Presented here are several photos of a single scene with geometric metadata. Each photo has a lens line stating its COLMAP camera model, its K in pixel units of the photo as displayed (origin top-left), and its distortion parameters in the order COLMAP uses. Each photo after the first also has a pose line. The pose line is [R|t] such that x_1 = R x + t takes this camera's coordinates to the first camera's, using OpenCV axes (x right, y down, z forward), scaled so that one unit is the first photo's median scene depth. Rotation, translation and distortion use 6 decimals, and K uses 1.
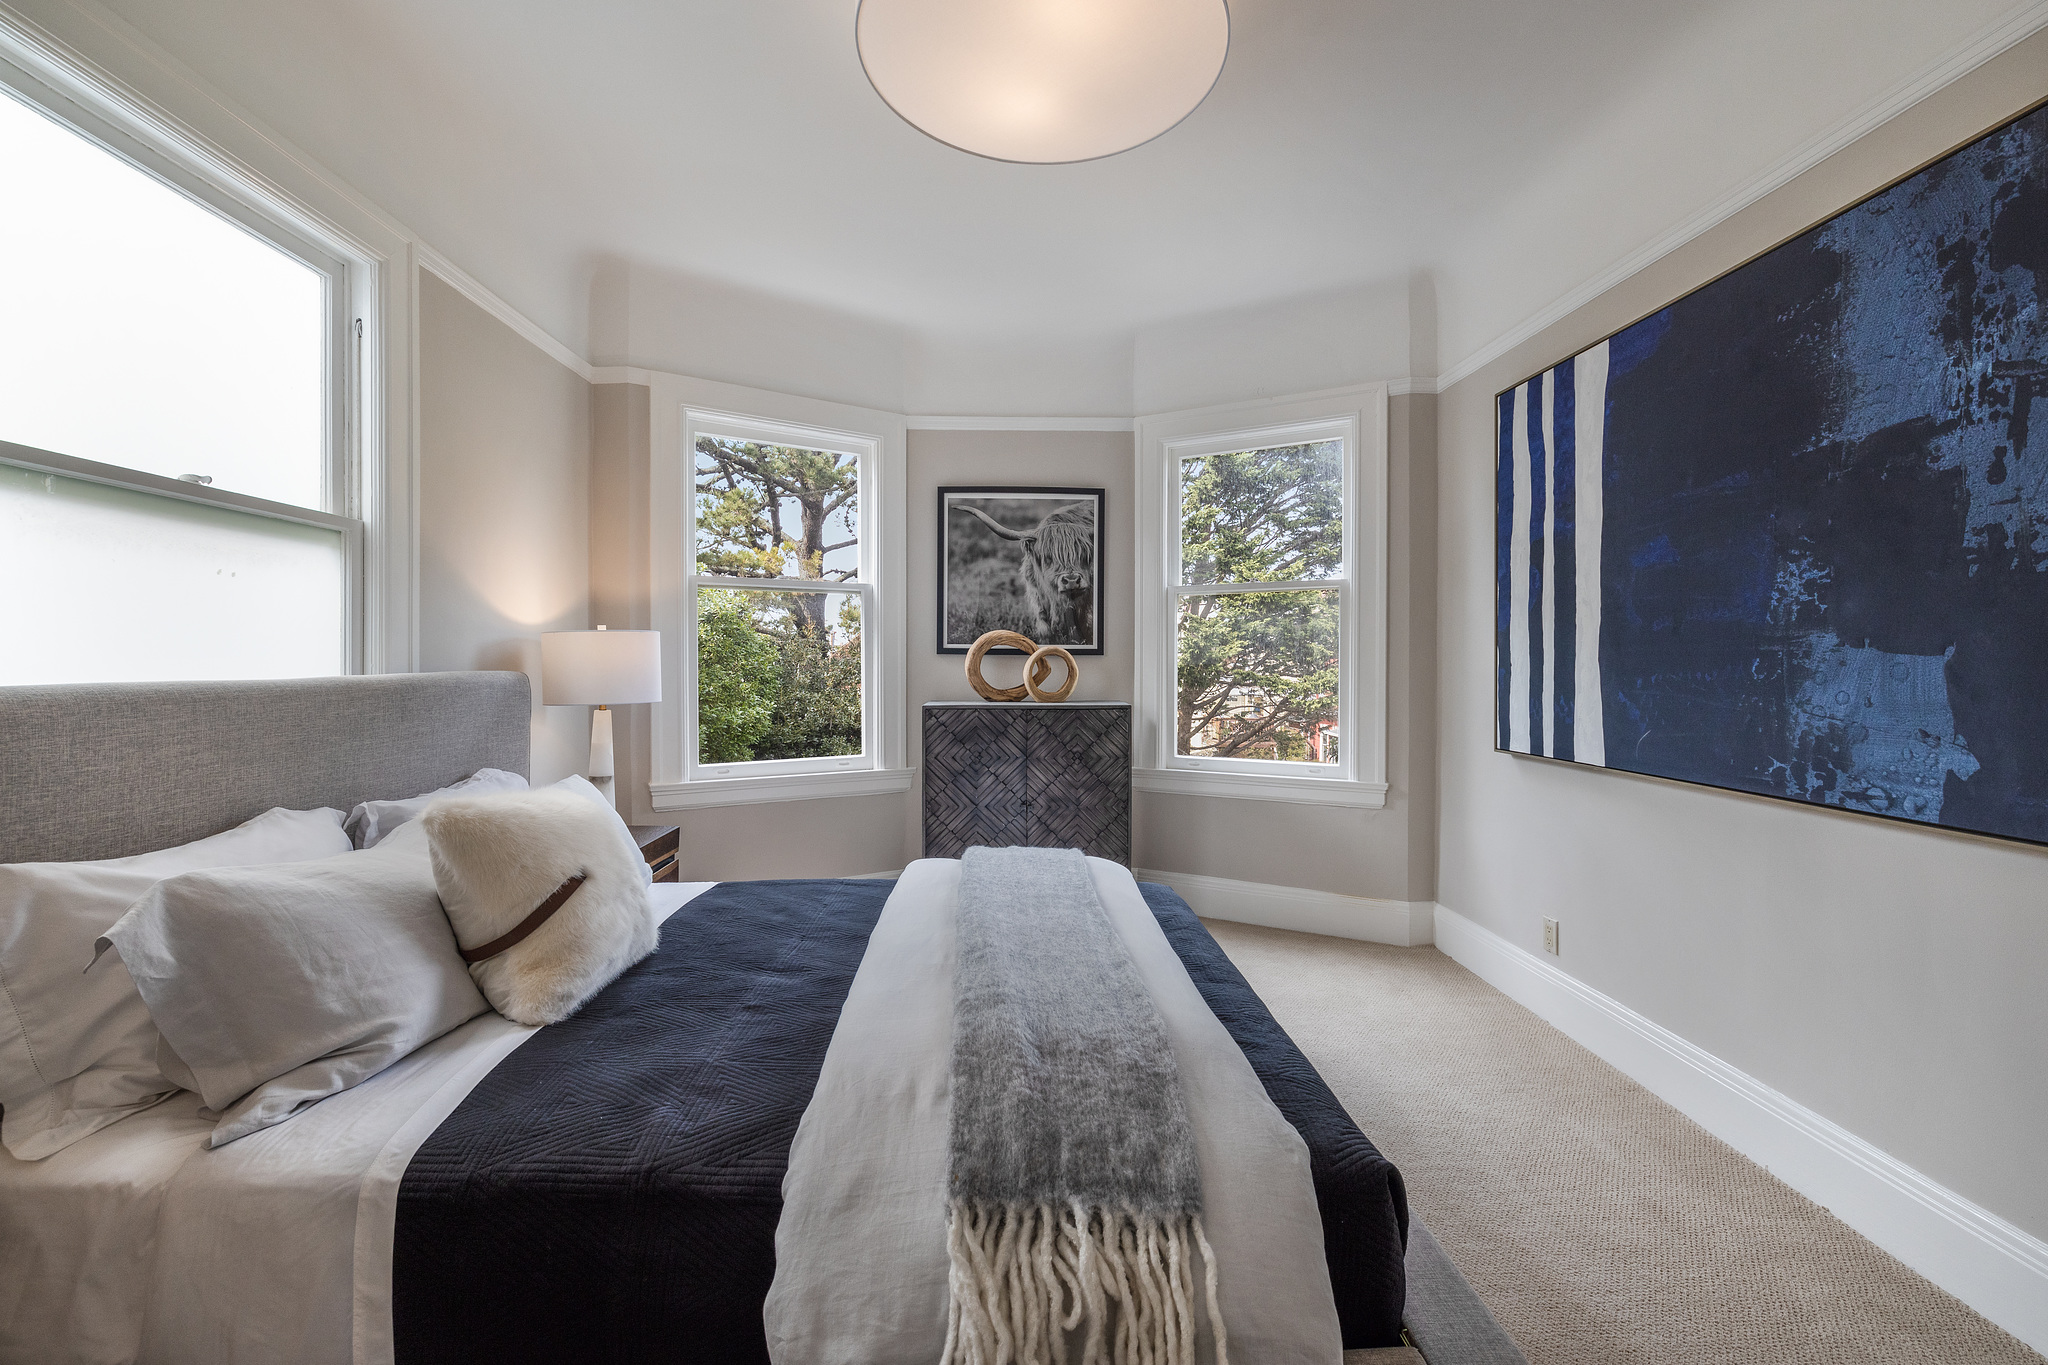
lens RADIAL K [[872.9, 0, 1029.9], [0, 872.9, 670.8], [0, 0, 1]] dist [0.000445, 0.001652]
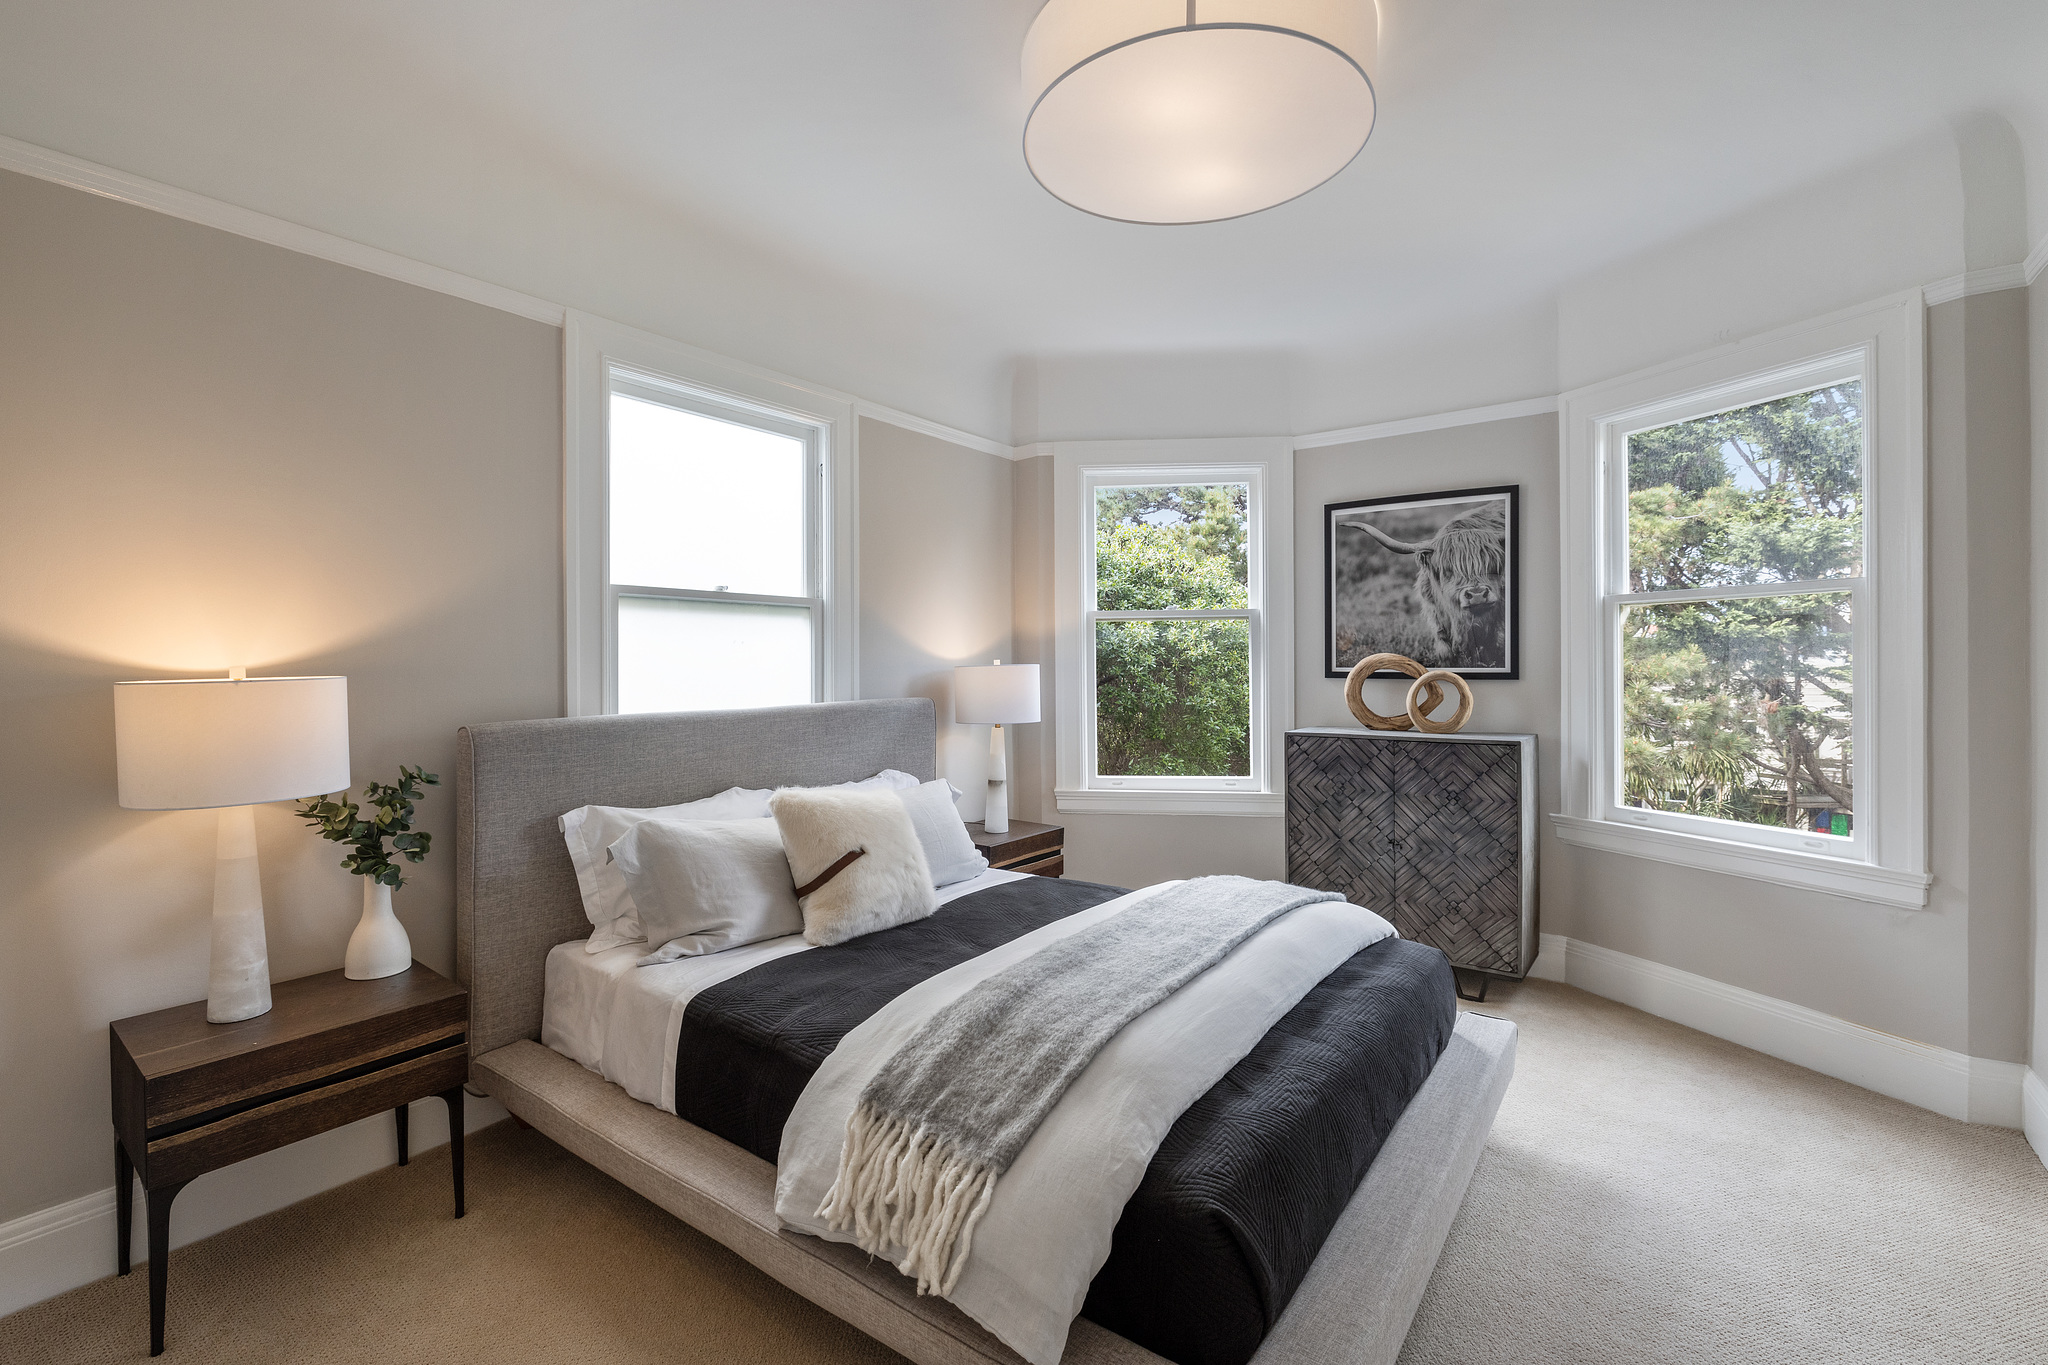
lens RADIAL K [[920.9, 0, 1018.1], [0, 920.9, 677.0], [0, 0, 1]] dist [0.000839, -0.003625]
pose [[0.772617, 0.003500, -0.634862, 0.361932], [0.000360, 0.999982, 0.005951, -0.034392], [0.634872, -0.004826, 0.772602, -0.005101]]
